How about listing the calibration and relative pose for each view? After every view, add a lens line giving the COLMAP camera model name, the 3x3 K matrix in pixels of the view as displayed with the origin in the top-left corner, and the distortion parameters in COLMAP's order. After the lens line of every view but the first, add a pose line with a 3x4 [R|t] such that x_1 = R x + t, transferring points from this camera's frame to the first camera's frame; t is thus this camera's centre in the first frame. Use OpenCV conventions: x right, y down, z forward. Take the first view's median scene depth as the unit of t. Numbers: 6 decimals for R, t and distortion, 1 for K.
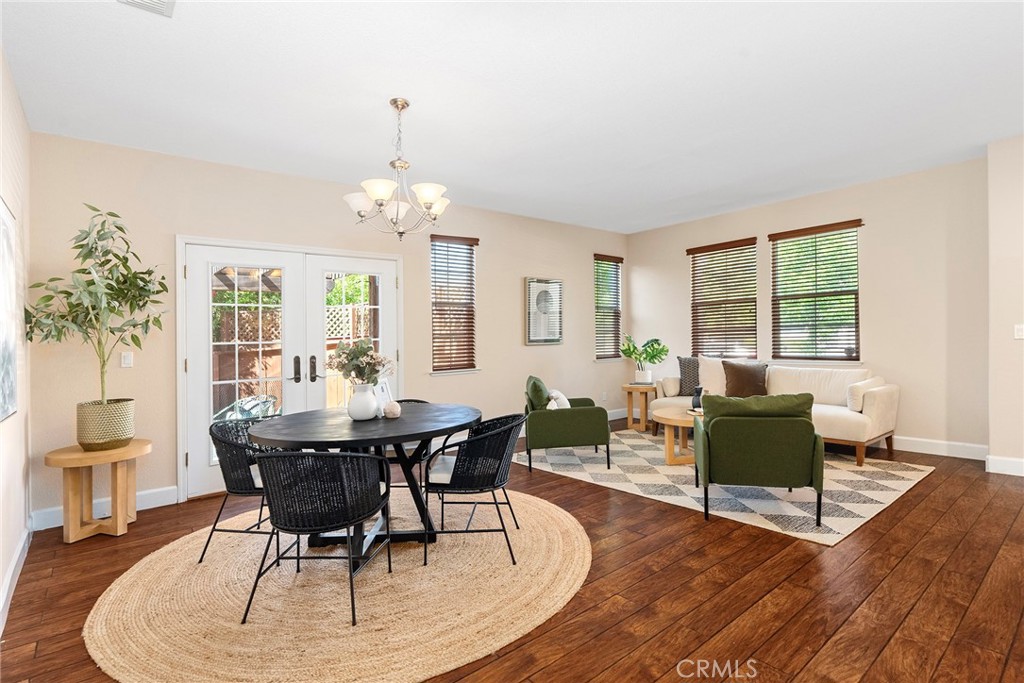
lens RADIAL K [[516.6, 0, 518.5], [0, 516.6, 333.5], [0, 0, 1]] dist [-0.006273, 0.003090]
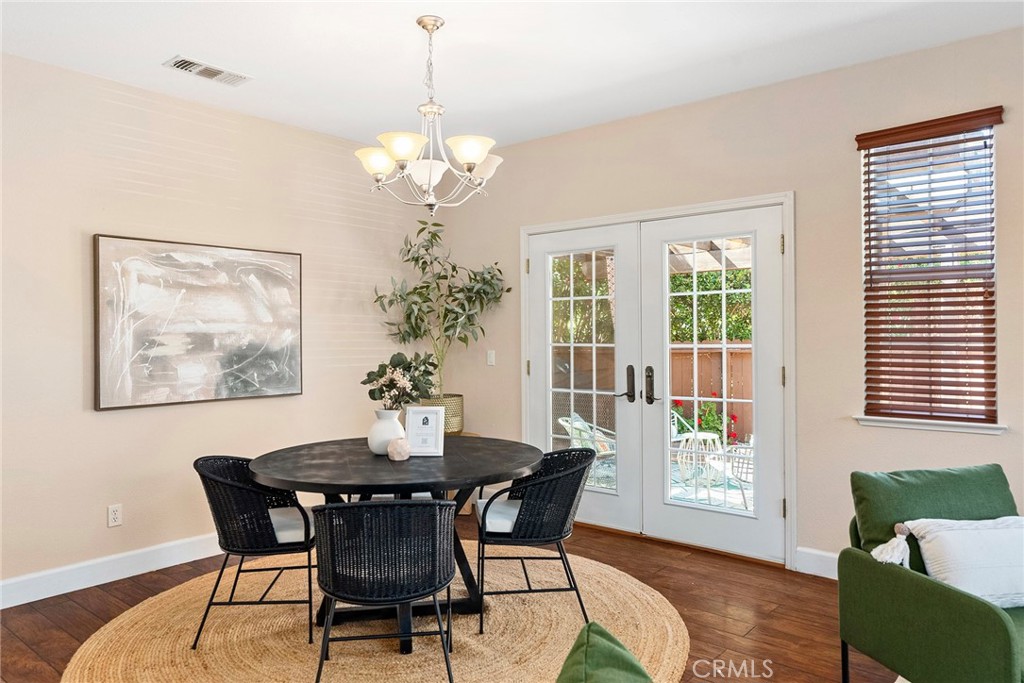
lens RADIAL K [[705.3, 0, 508.6], [0, 705.3, 331.5], [0, 0, 1]] dist [-0.002215, 0.003370]
pose [[0.153832, 0.024906, -0.987783, 0.479416], [0.010258, 0.999588, 0.026801, -0.029650], [0.988044, -0.014255, 0.153513, 0.618658]]
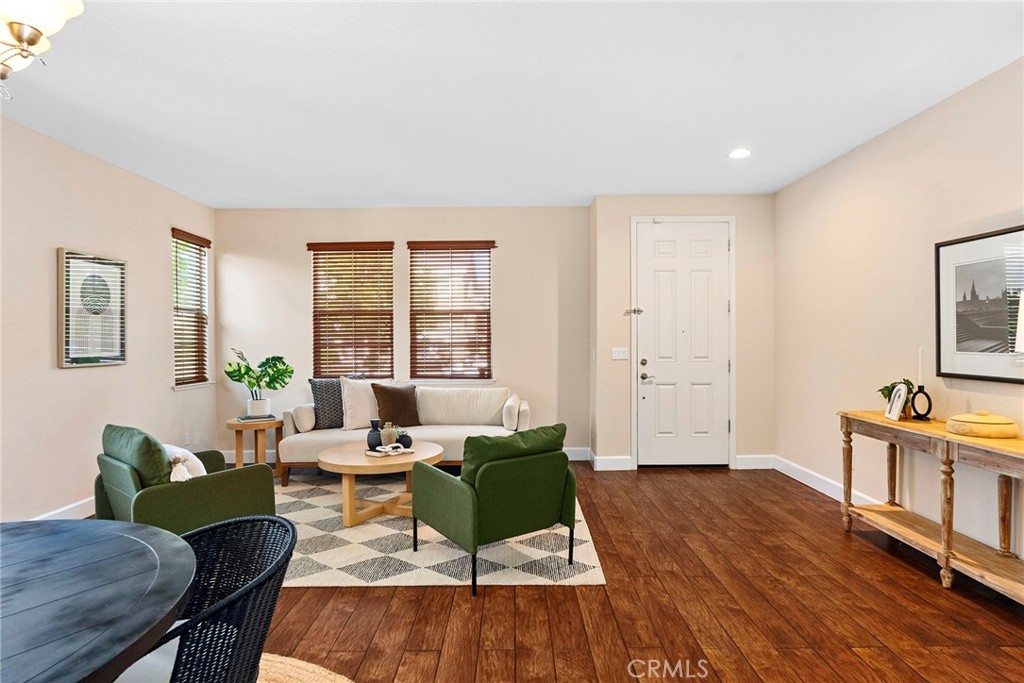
lens RADIAL K [[547.9, 0, 522.9], [0, 547.9, 350.6], [0, 0, 1]] dist [-0.002905, -0.000015]
pose [[0.635758, 0.007884, 0.771848, -0.160104], [-0.020818, 0.999759, 0.006936, -0.013871], [-0.771608, -0.020478, 0.635769, 0.281581]]
